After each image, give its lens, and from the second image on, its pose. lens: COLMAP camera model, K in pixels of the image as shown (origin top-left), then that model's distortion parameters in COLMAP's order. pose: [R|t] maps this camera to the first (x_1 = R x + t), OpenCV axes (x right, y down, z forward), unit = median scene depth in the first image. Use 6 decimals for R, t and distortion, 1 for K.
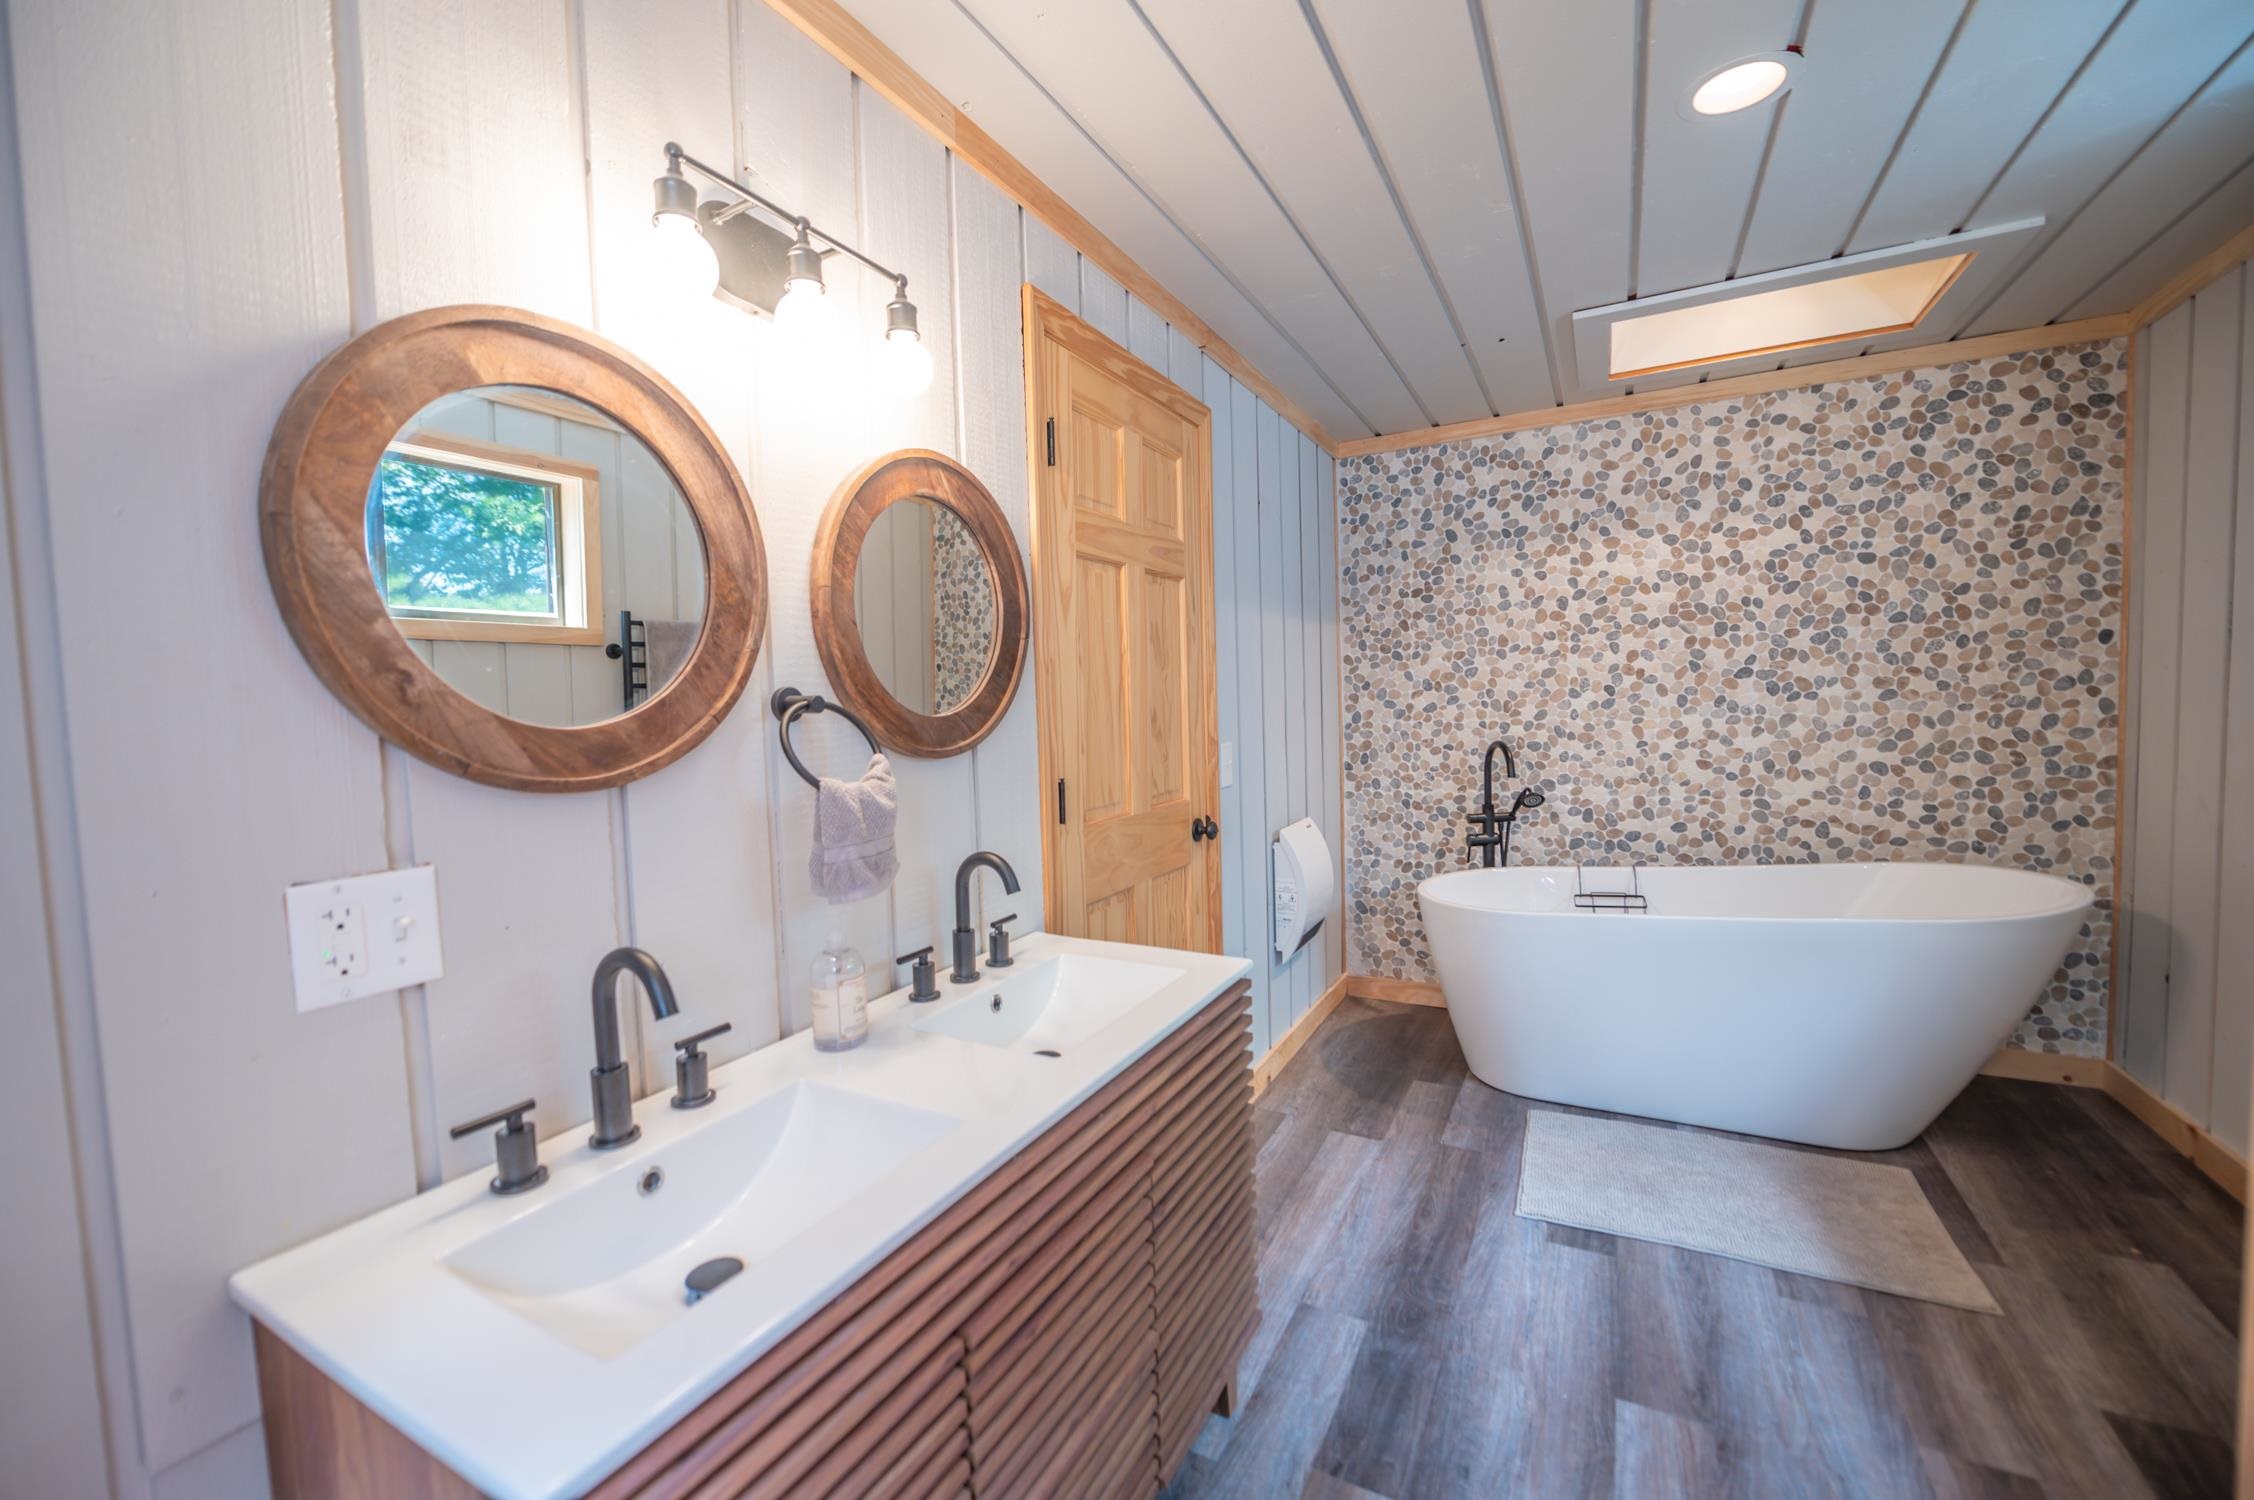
lens RADIAL K [[912.3, 0, 1115.5], [0, 912.3, 750.3], [0, 0, 1]] dist [-0.008607, -0.000592]
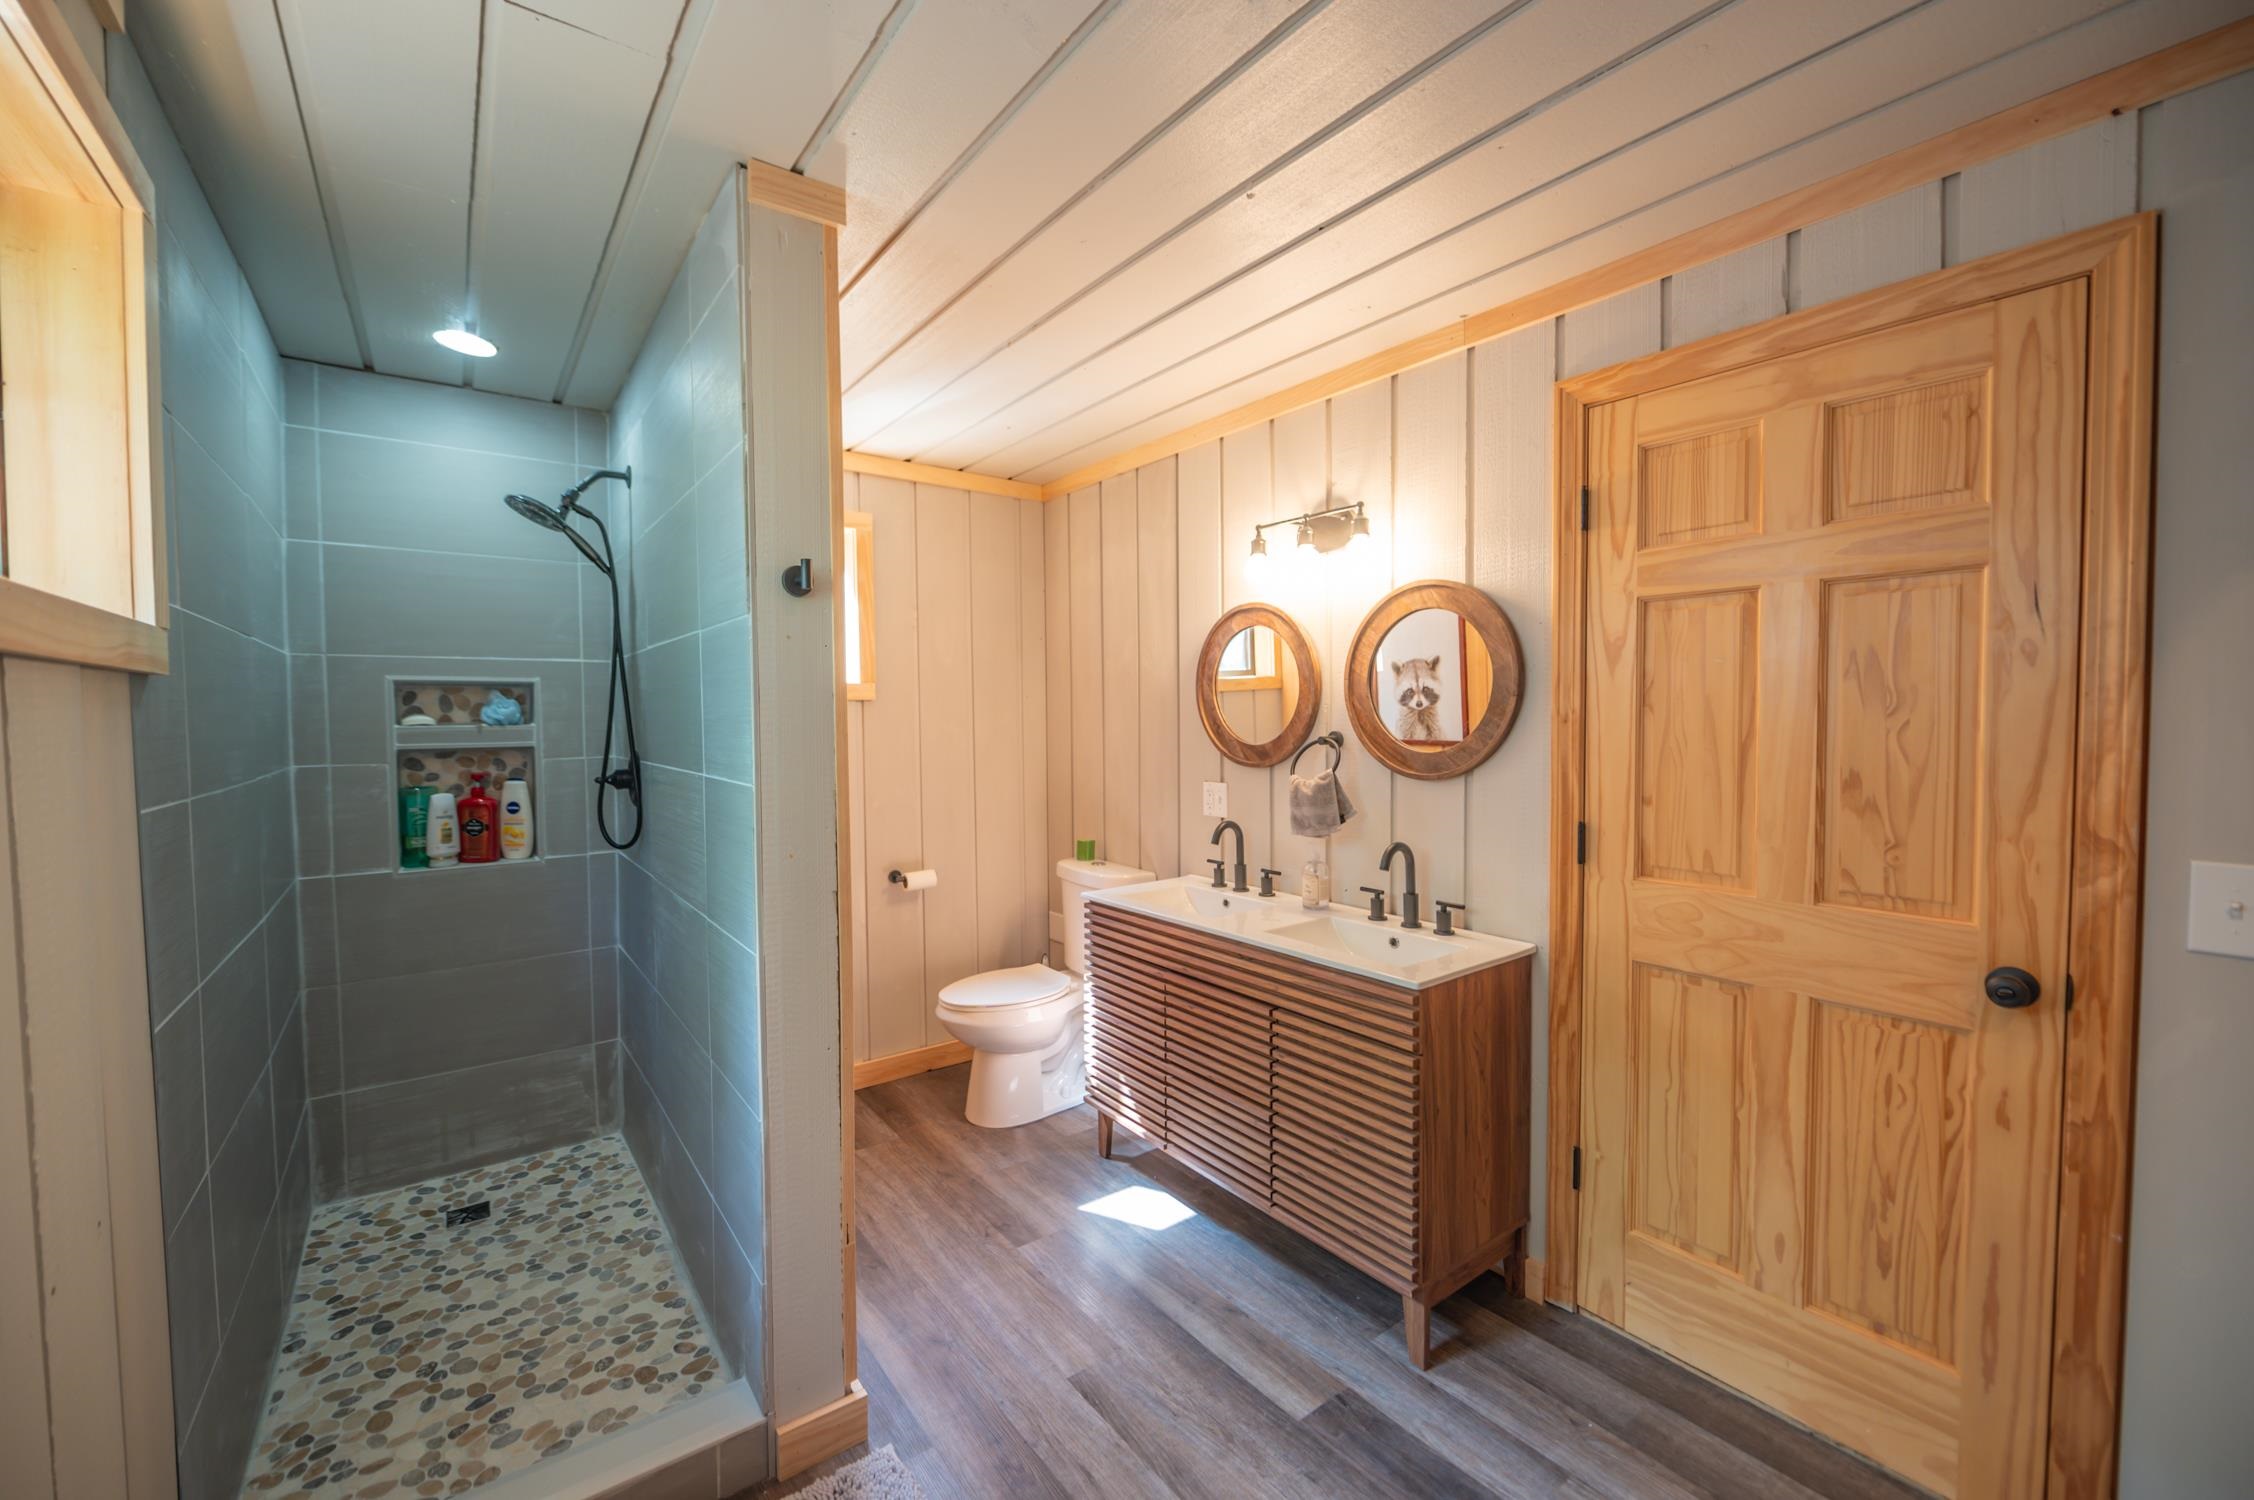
lens RADIAL K [[912.3, 0, 1115.5], [0, 912.3, 750.3], [0, 0, 1]] dist [-0.008607, -0.000592]
pose [[-0.422385, 0.069275, -0.903765, 1.412731], [-0.027940, 0.995606, 0.089372, -0.165799], [0.905986, 0.063001, -0.418594, 1.189159]]
